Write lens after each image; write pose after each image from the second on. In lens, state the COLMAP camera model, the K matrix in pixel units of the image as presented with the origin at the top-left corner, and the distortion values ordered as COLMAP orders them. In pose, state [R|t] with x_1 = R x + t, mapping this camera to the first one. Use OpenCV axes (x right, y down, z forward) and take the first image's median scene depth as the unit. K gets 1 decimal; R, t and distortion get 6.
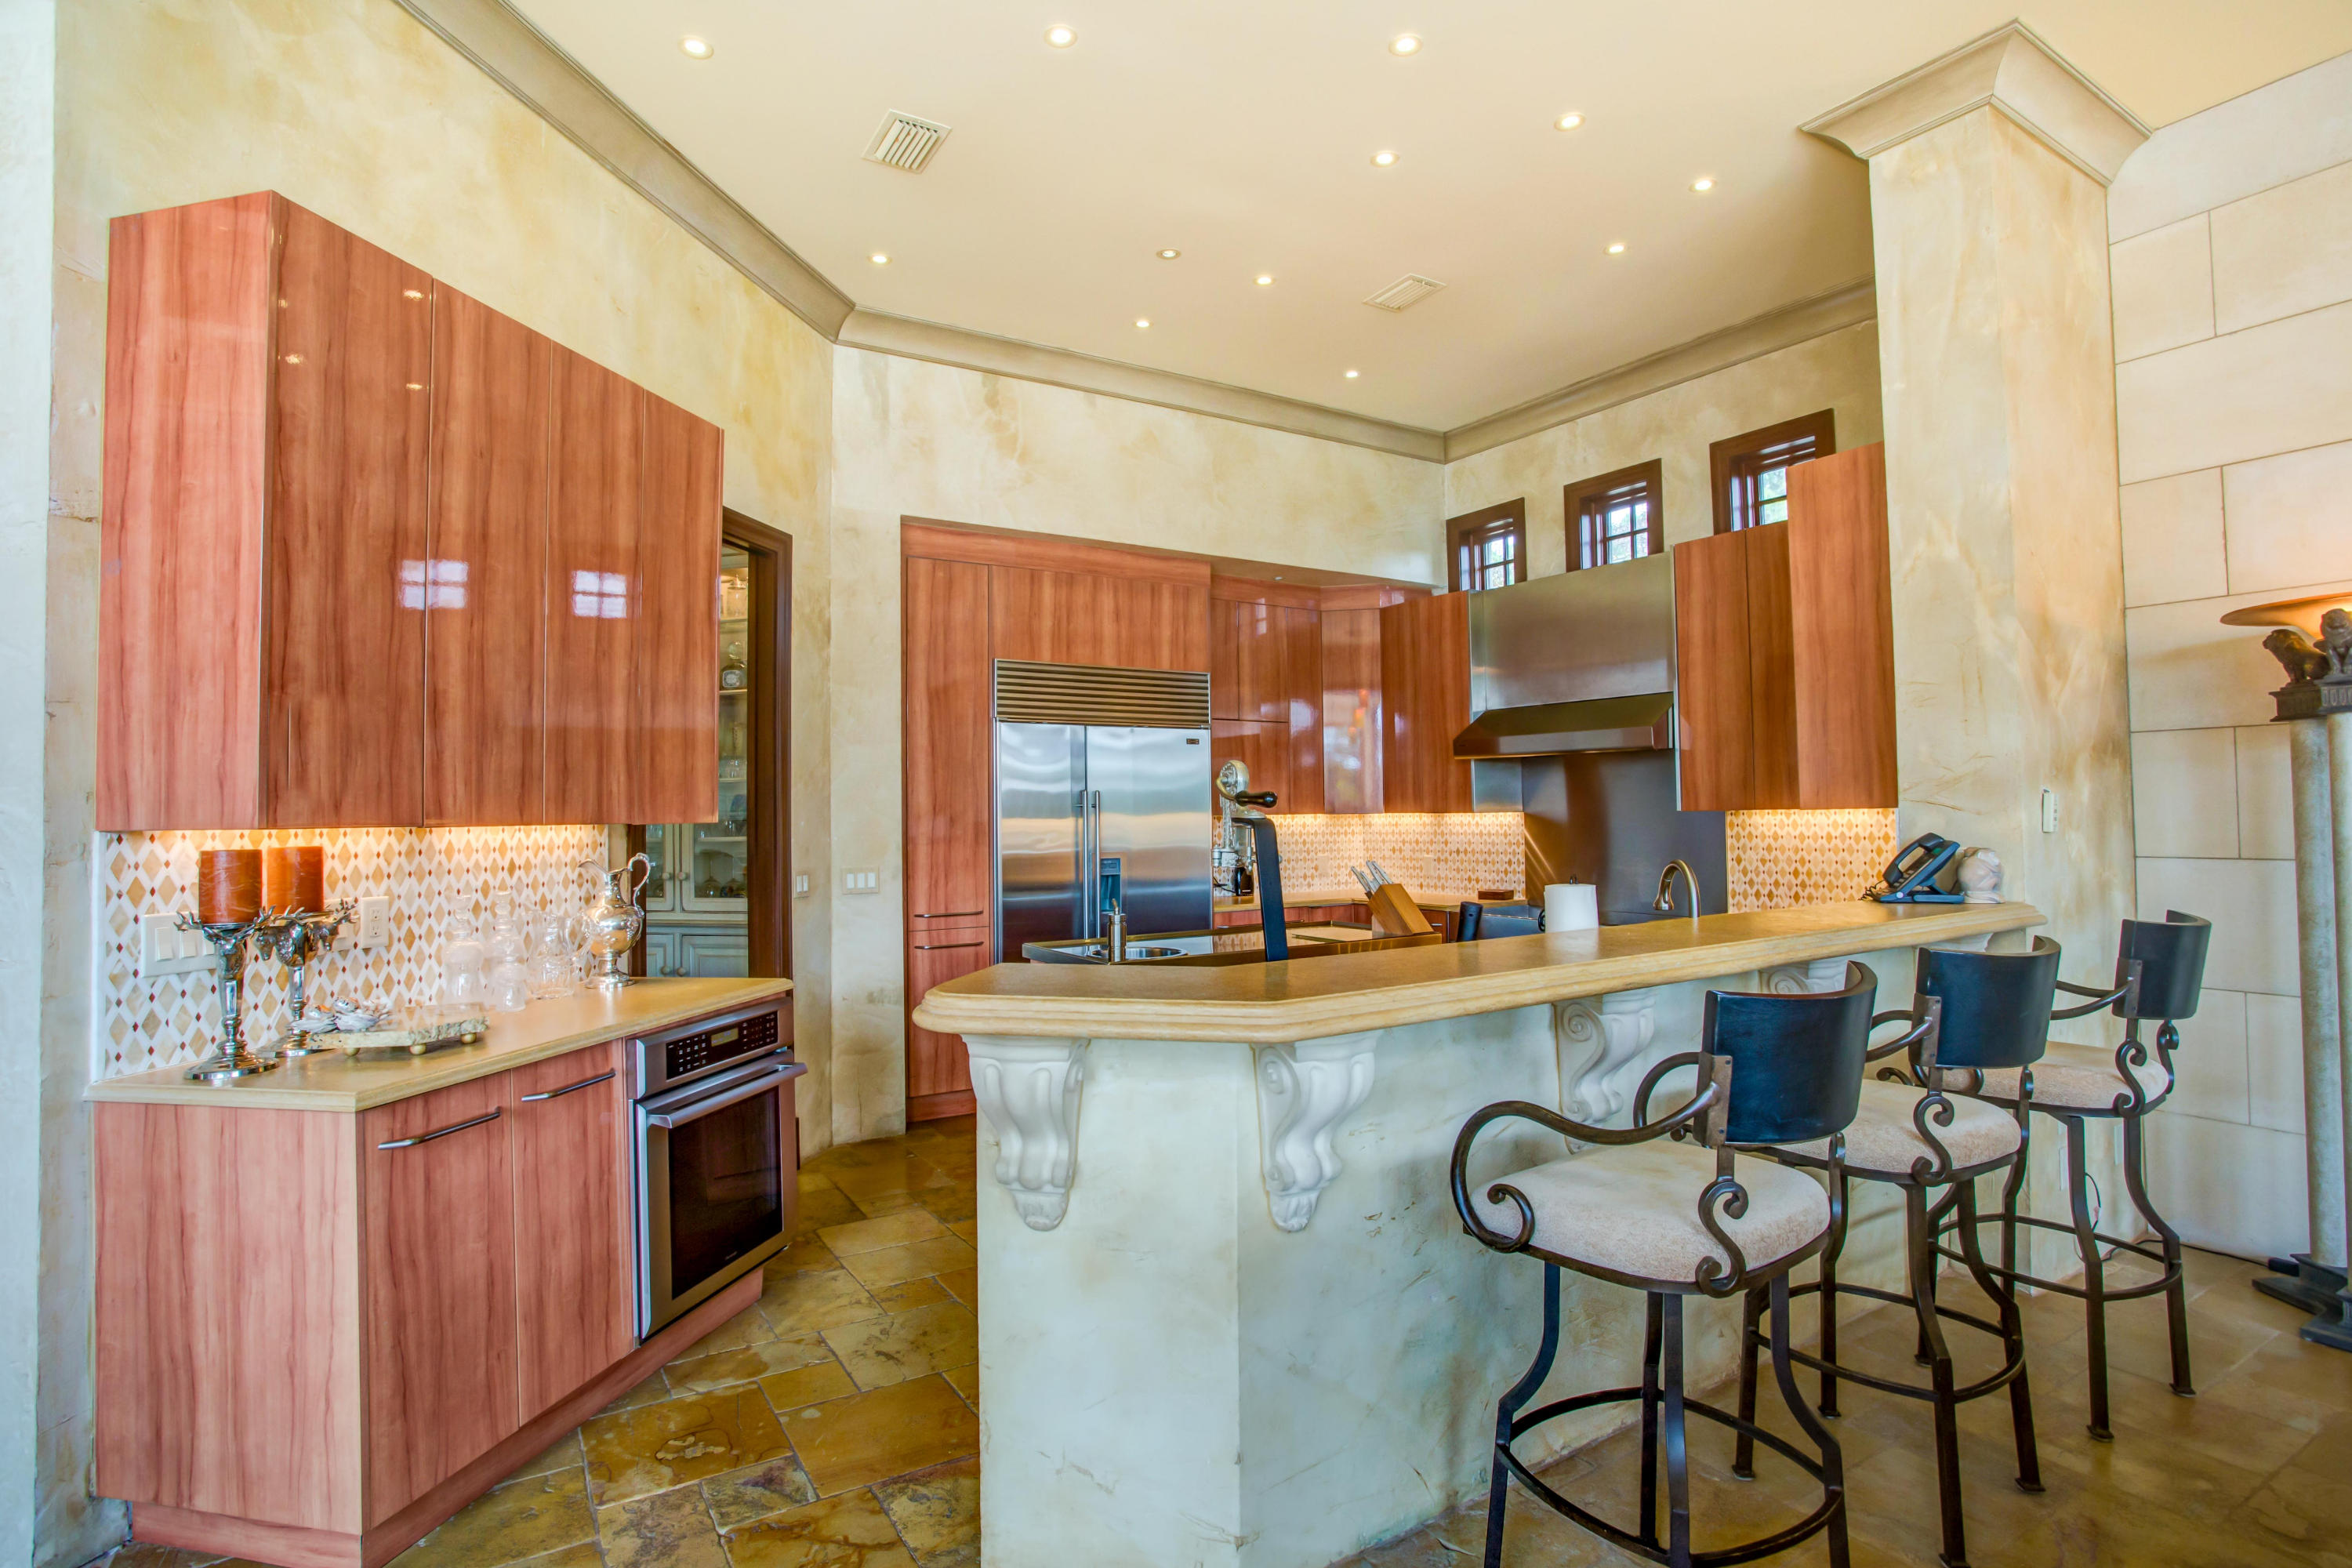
lens RADIAL K [[1155.5, 0, 1163.1], [0, 1155.5, 783.6], [0, 0, 1]] dist [-0.055540, 0.017994]
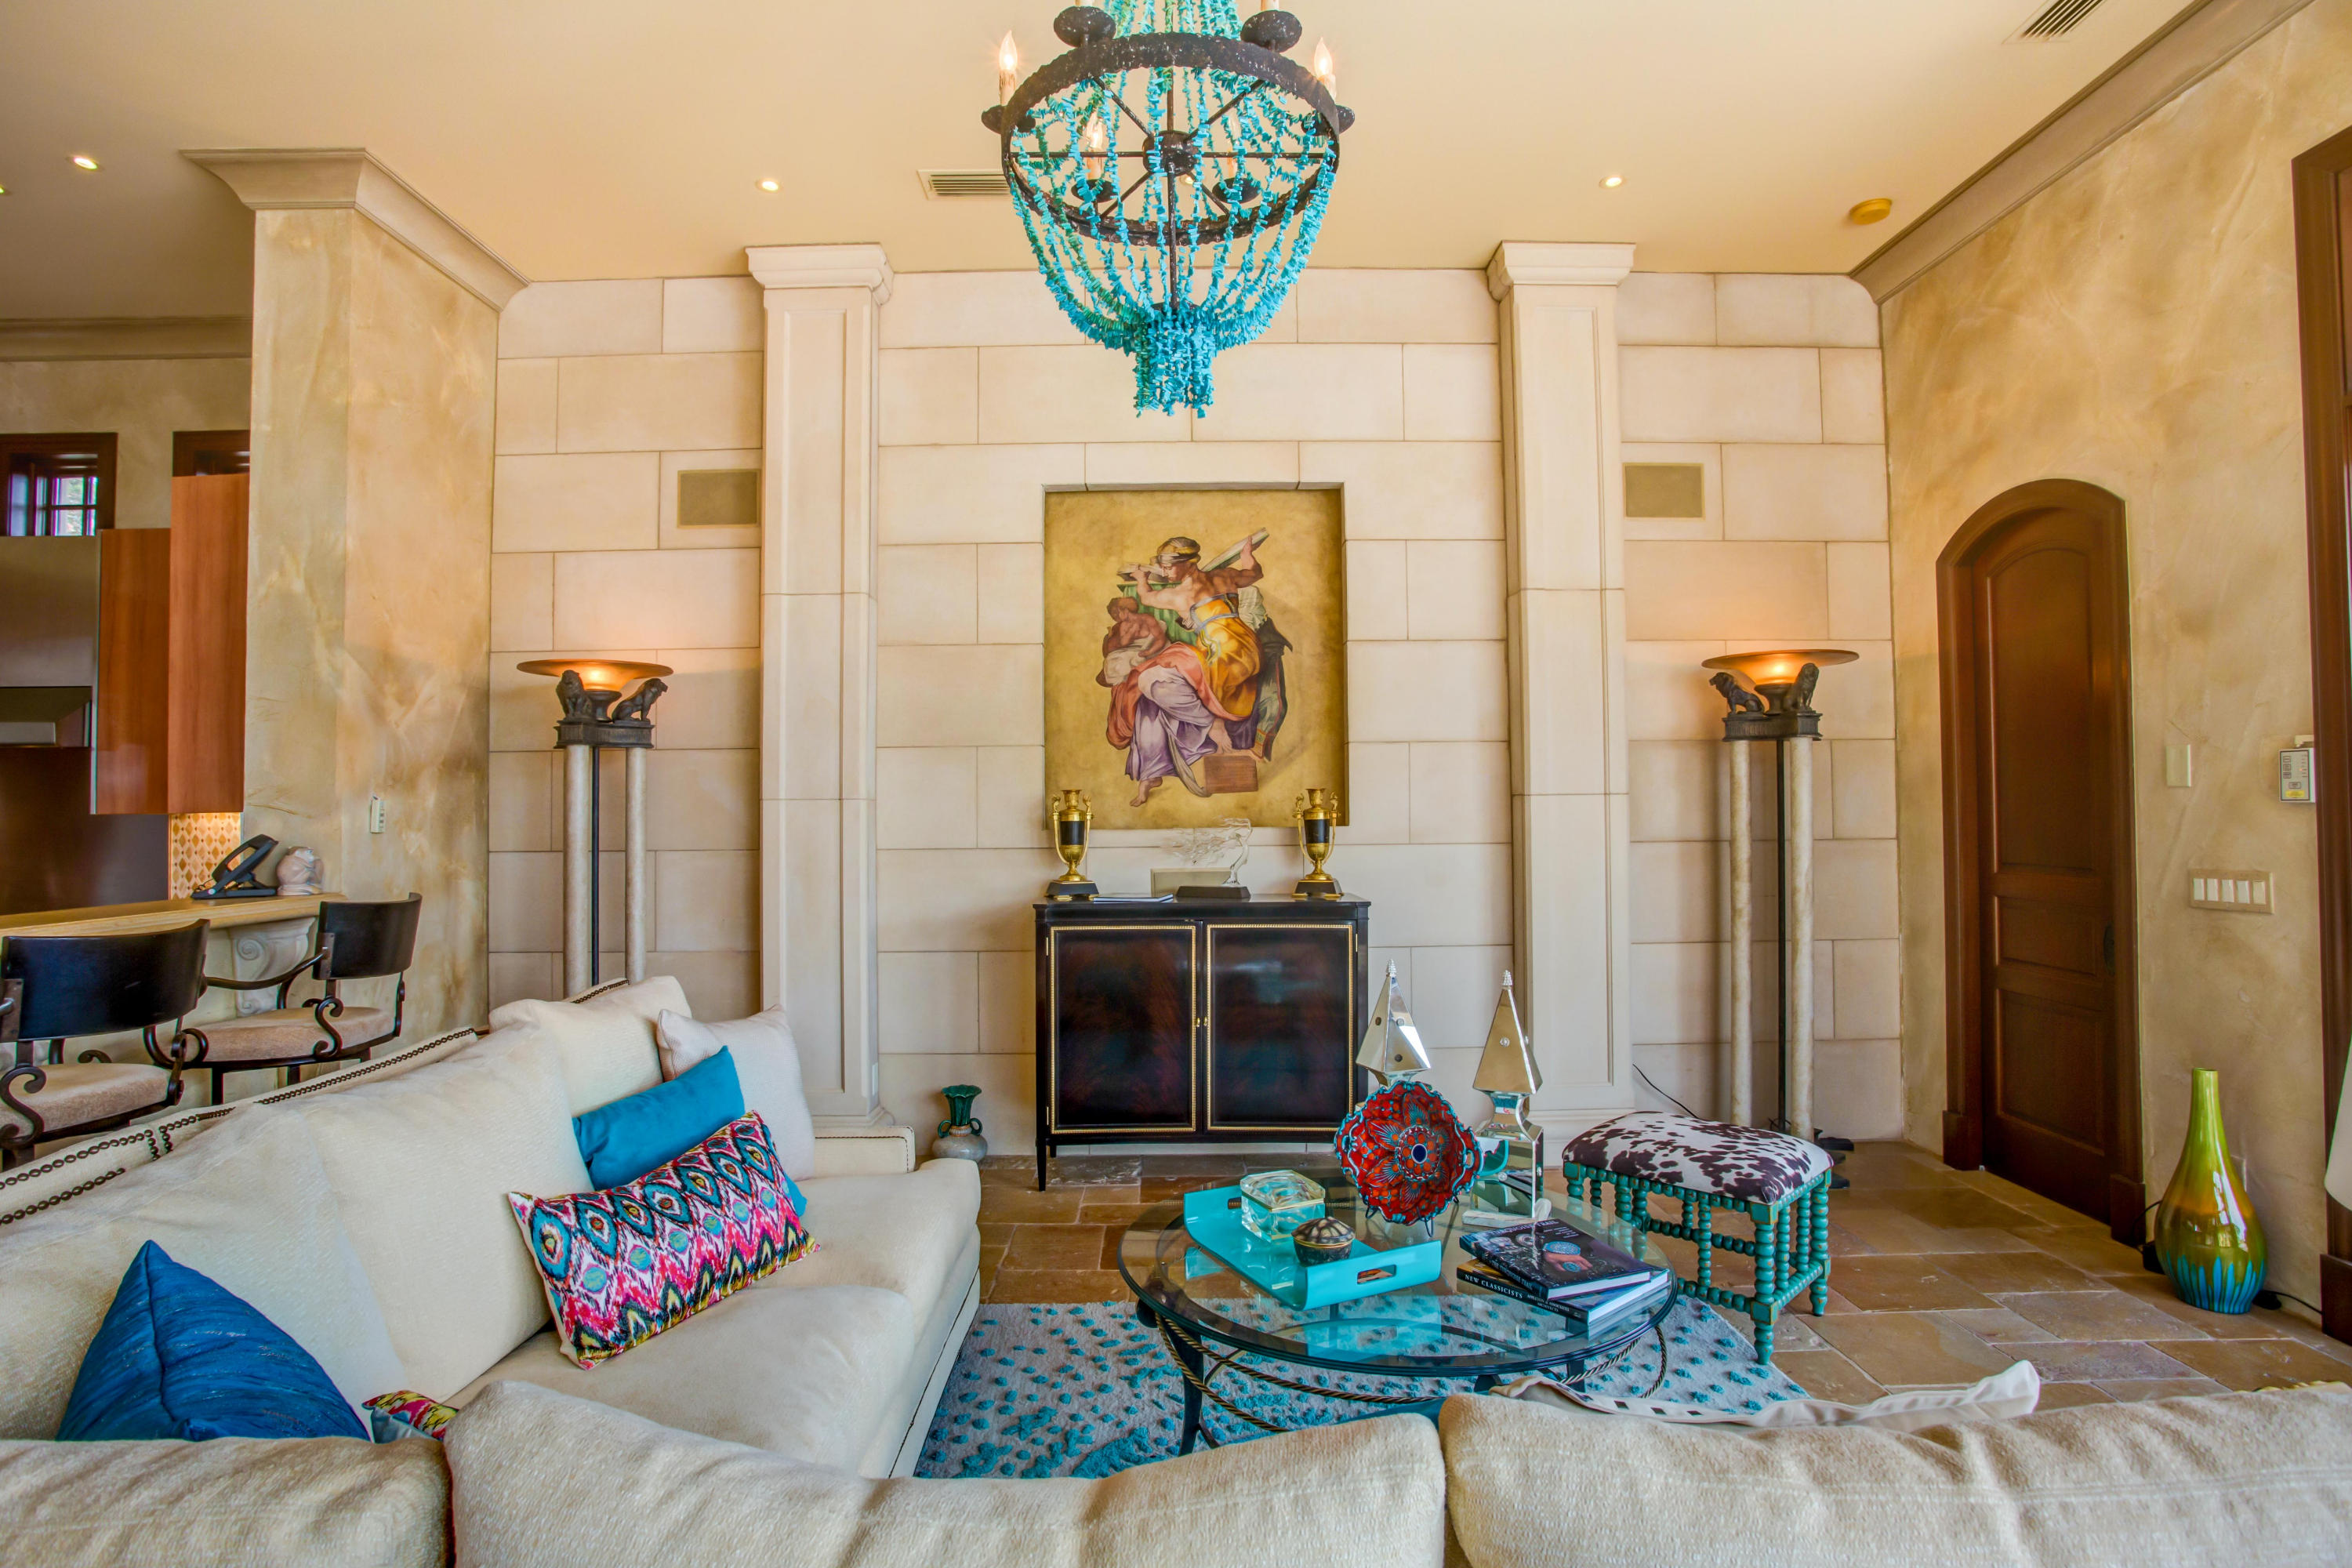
lens RADIAL K [[1155.5, 0, 1188.5], [0, 1155.5, 778.4], [0, 0, 1]] dist [-0.055540, 0.017994]
pose [[0.522636, 0.024806, 0.852195, 0.138017], [-0.018151, 0.999674, -0.017967, -0.005413], [-0.852363, -0.006078, 0.522915, -0.229461]]
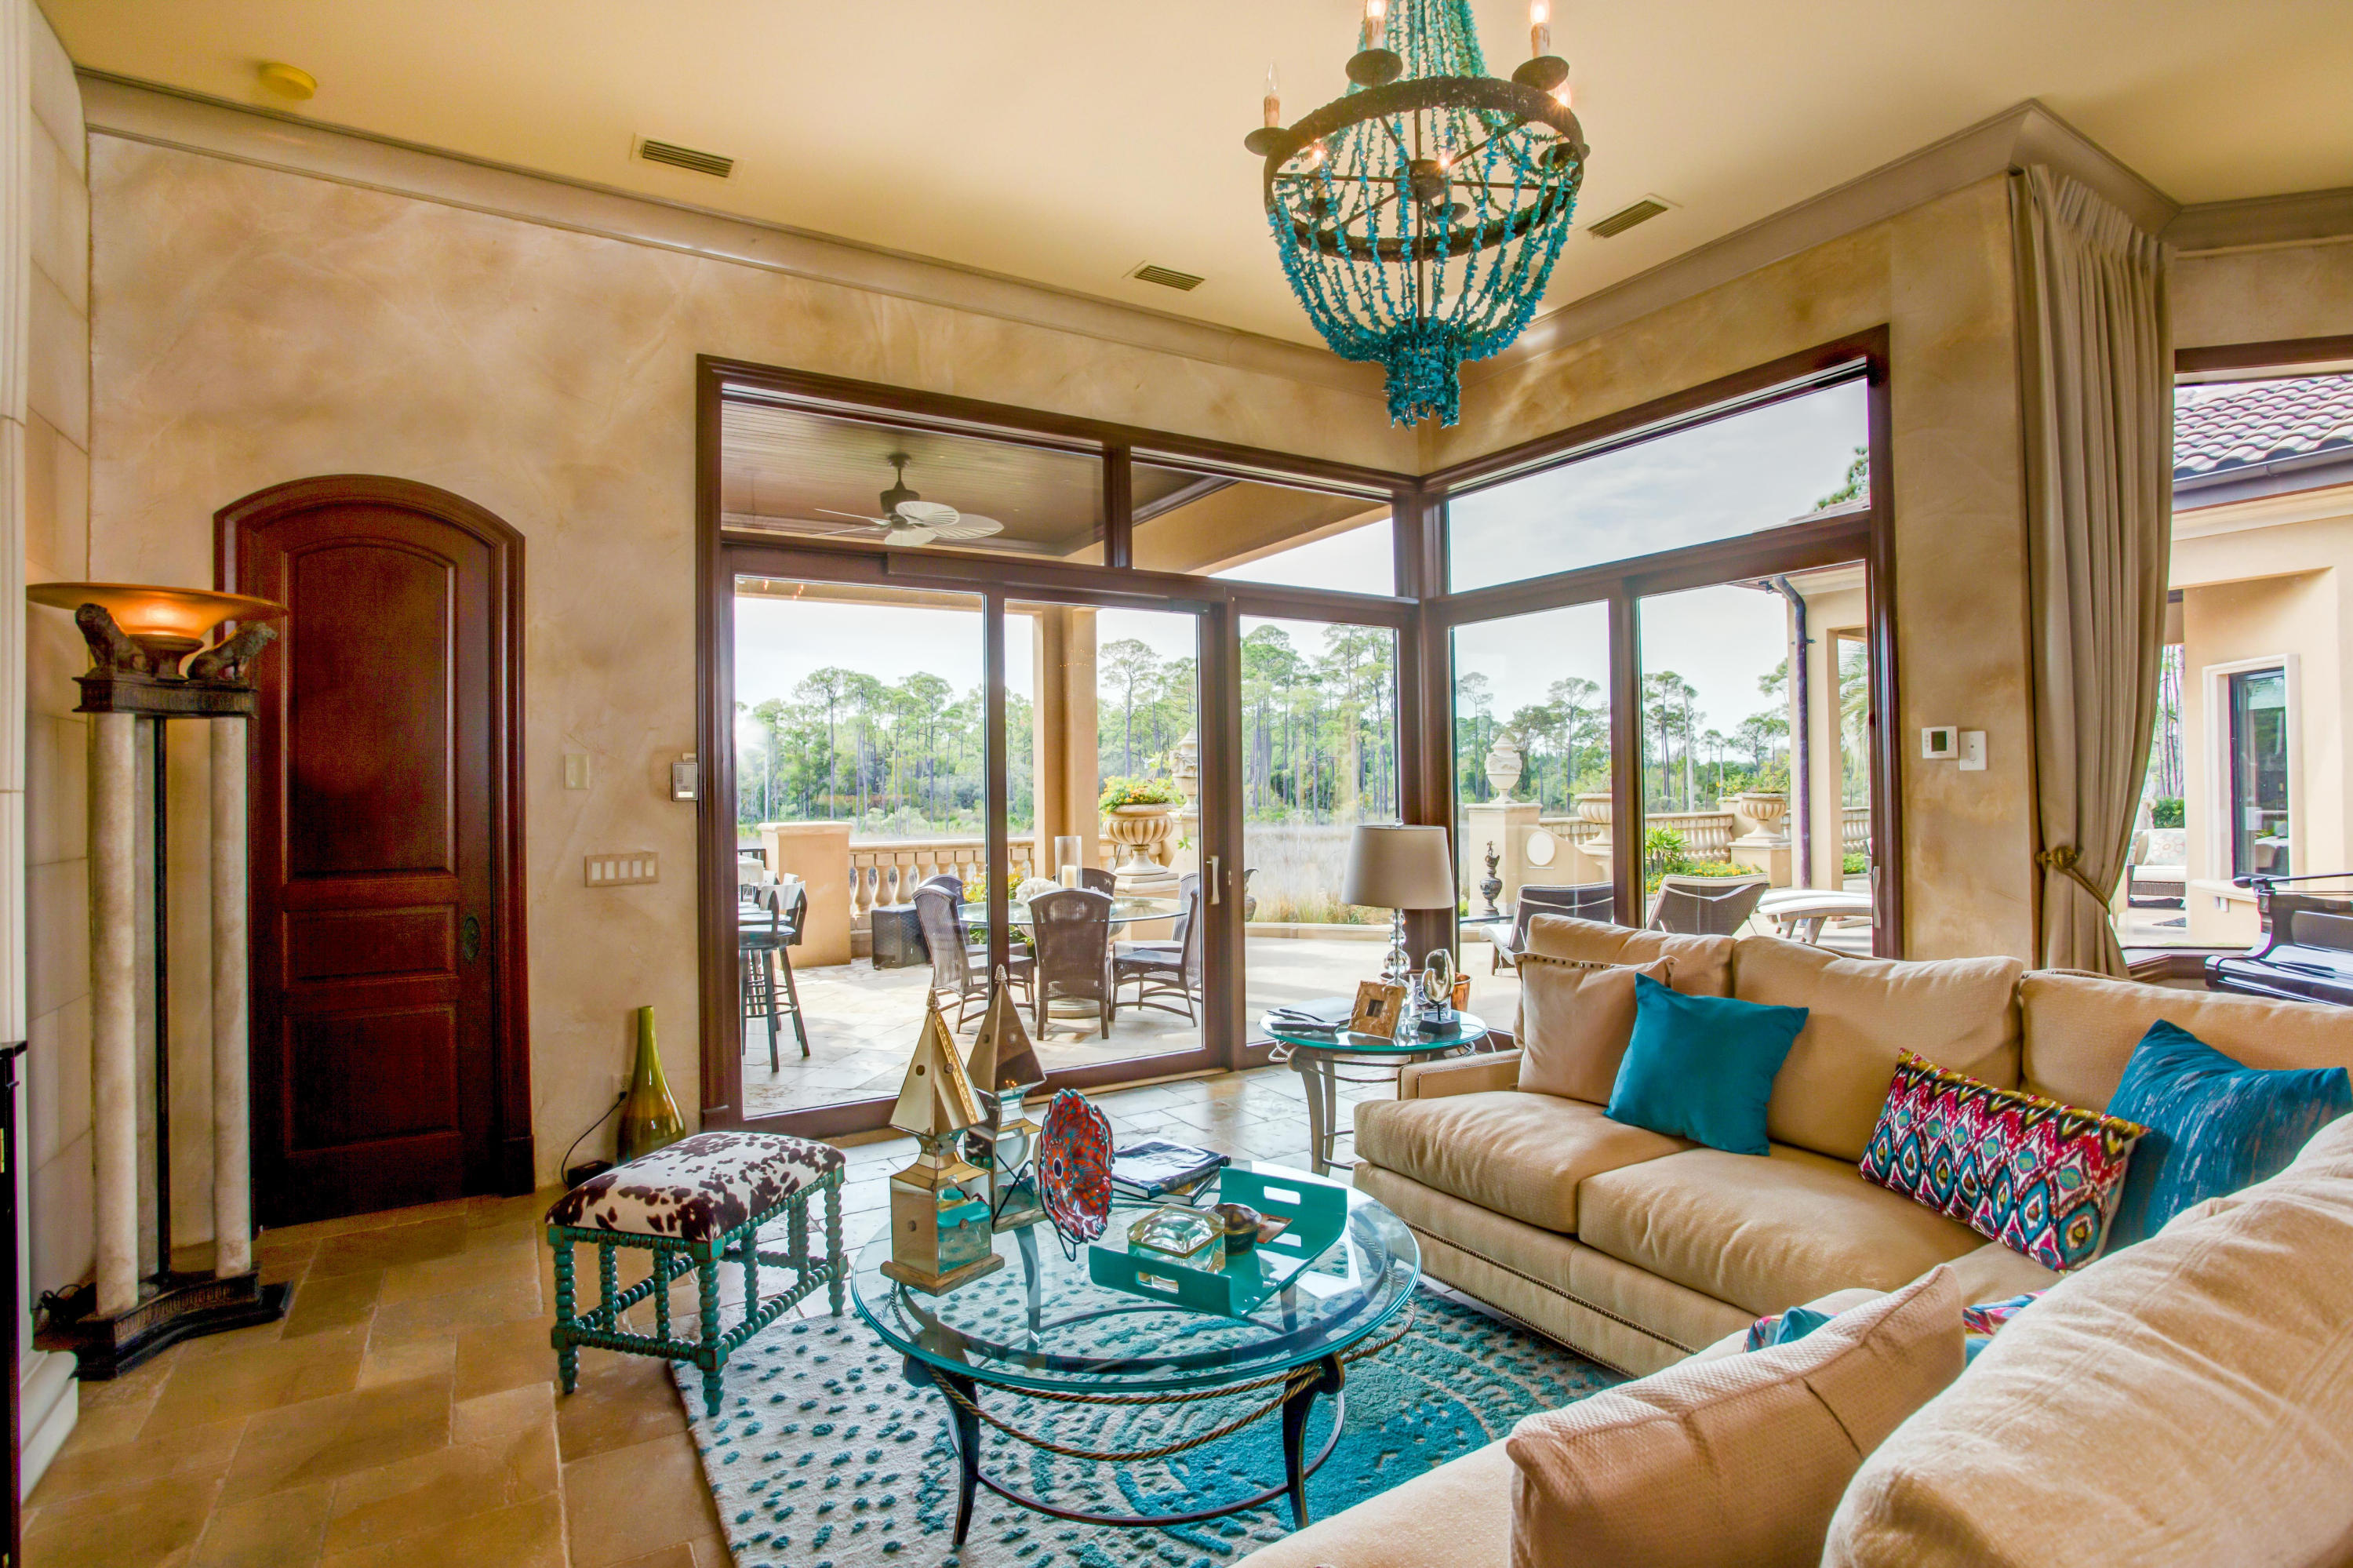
lens RADIAL K [[1156.0, 0, 1167.4], [0, 1156.0, 780.4], [0, 0, 1]] dist [-0.055540, 0.017994]
pose [[-0.999535, 0.023837, 0.019005, 0.537356], [0.023223, 0.999221, -0.031912, 0.005535], [-0.019751, -0.031456, -0.999310, 0.380353]]
